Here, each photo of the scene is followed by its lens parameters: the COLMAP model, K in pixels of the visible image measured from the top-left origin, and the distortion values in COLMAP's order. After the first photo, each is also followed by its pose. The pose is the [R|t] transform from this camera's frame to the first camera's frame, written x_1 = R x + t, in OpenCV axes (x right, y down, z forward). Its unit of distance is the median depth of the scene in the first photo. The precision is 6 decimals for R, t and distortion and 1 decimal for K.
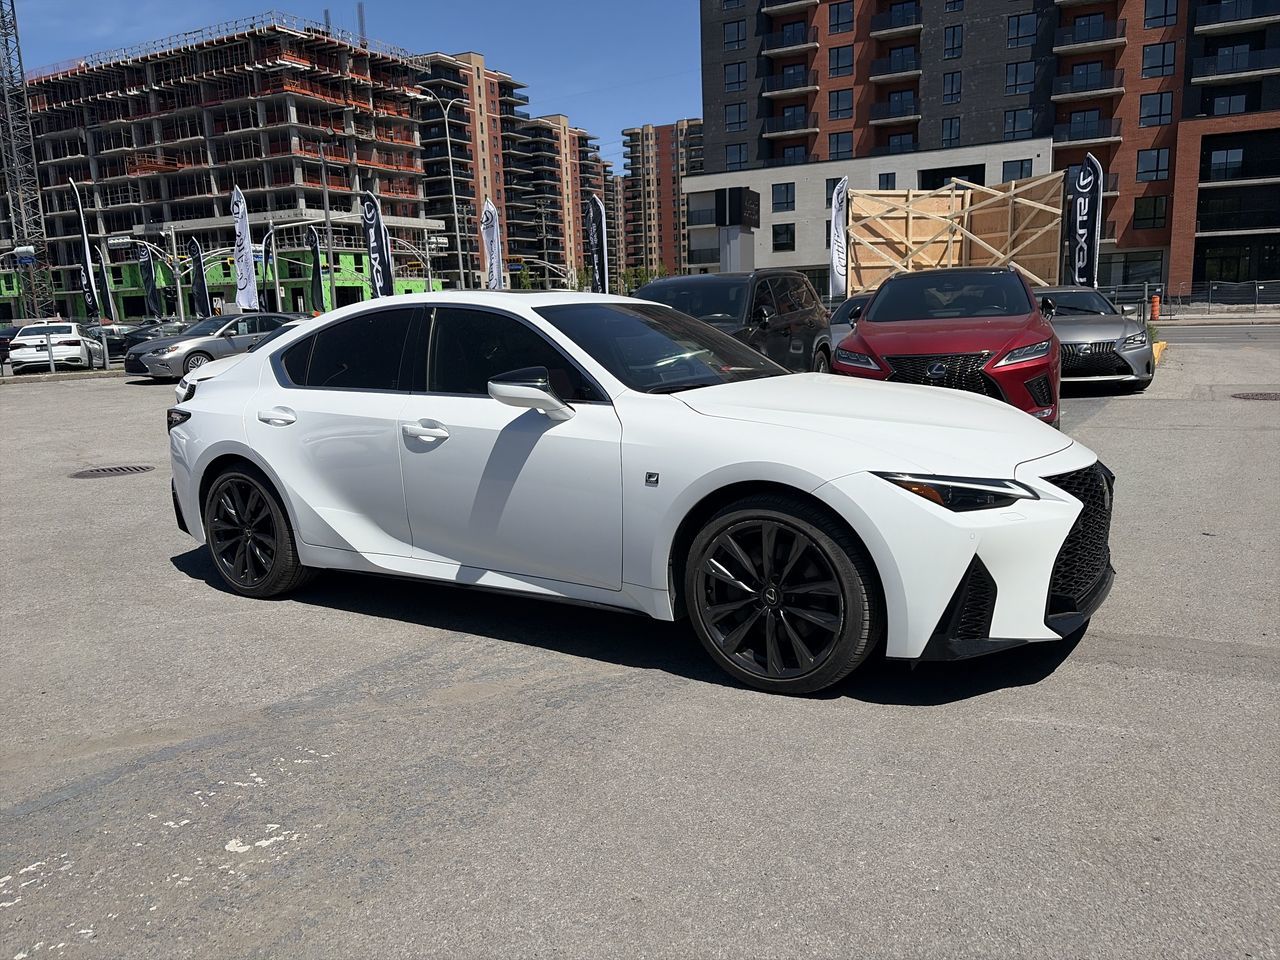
lens RADIAL K [[962.8, 0, 638.4], [0, 962.8, 473.1], [0, 0, 1]] dist [0.045614, -0.042719]
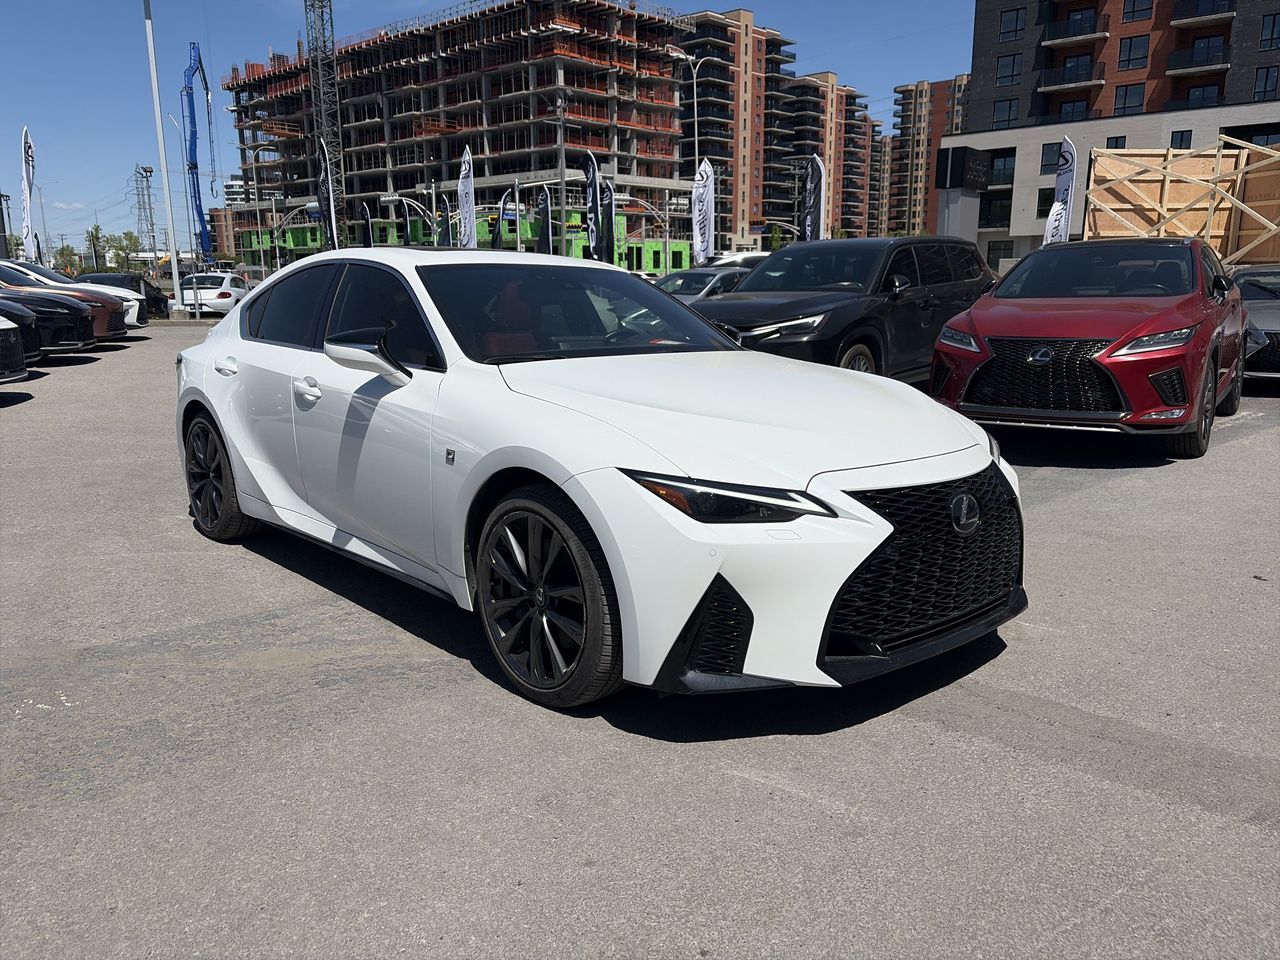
lens RADIAL K [[962.8, 0, 642.7], [0, 962.8, 477.2], [0, 0, 1]] dist [0.045614, -0.042719]
pose [[0.967150, 0.083266, -0.240183, 0.056010], [-0.073509, 0.996074, 0.049318, -0.004466], [0.243347, -0.030042, 0.969474, 0.019558]]
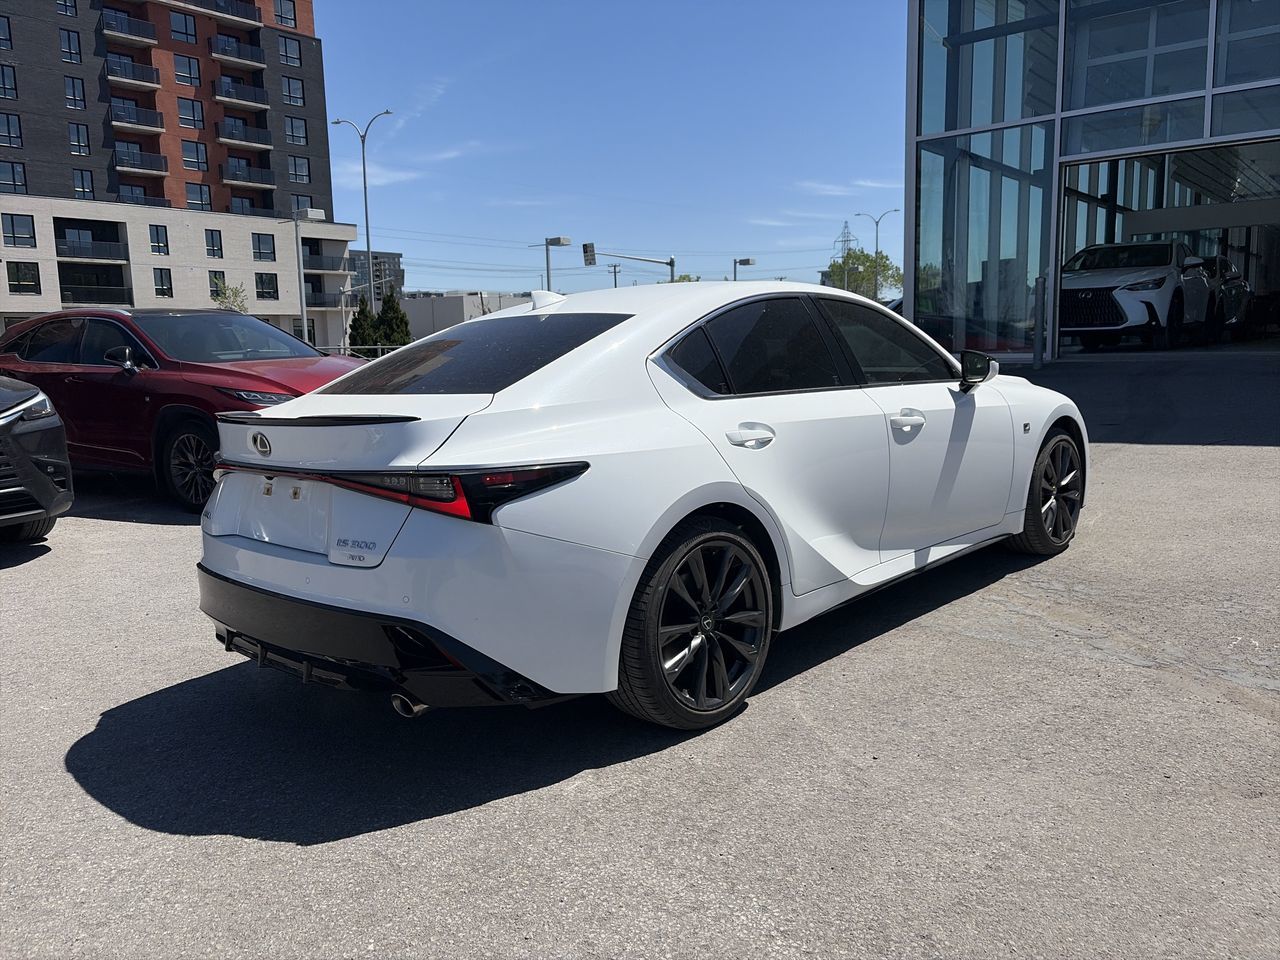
lens RADIAL K [[962.8, 0, 639.3], [0, 962.8, 475.5], [0, 0, 1]] dist [0.045614, -0.042719]
pose [[0.181553, -0.104586, 0.977804, -0.195244], [0.184167, 0.980352, 0.070663, -0.017121], [-0.965982, 0.167250, 0.197247, 0.170862]]
